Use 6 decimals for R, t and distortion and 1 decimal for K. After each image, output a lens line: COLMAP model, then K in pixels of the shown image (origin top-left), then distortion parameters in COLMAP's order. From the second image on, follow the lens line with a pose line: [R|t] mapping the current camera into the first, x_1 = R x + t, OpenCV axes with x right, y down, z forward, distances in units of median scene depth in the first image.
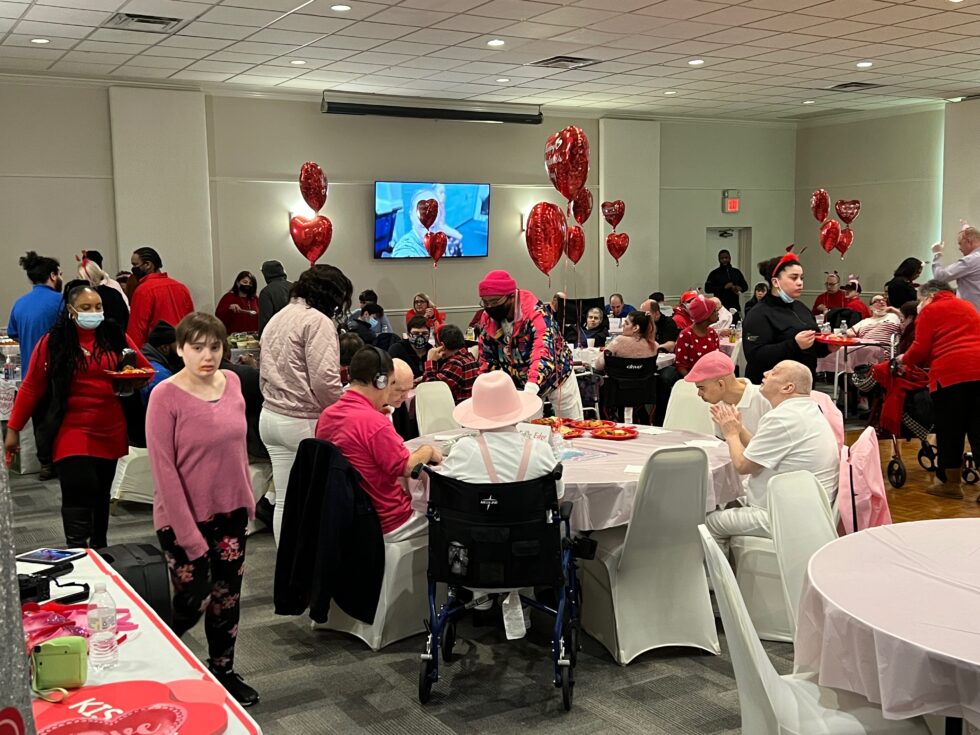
lens RADIAL K [[1051.7, 0, 489.8], [0, 1051.7, 374.7], [0, 0, 1]] dist [0.014949, 0.000000]
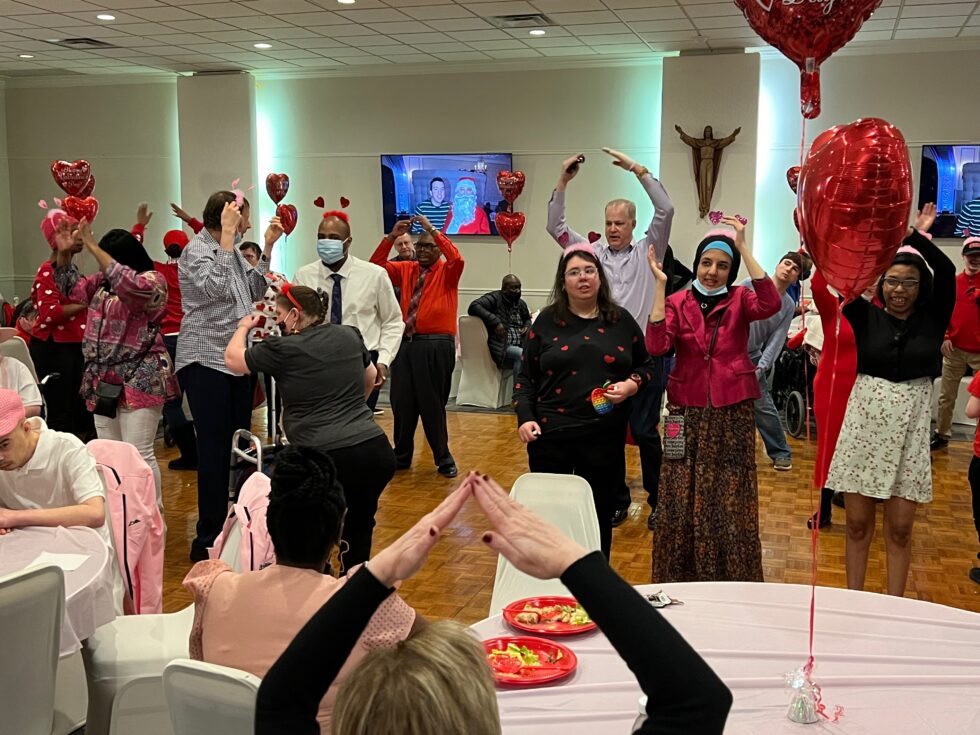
lens RADIAL K [[1051.7, 0, 488.7], [0, 1051.7, 375.3], [0, 0, 1]] dist [0.014949, 0.000000]
pose [[0.742900, -0.068664, 0.665872, -0.006482], [0.054829, 0.997625, 0.041702, -0.015410], [-0.667153, 0.005529, 0.744900, 0.115360]]
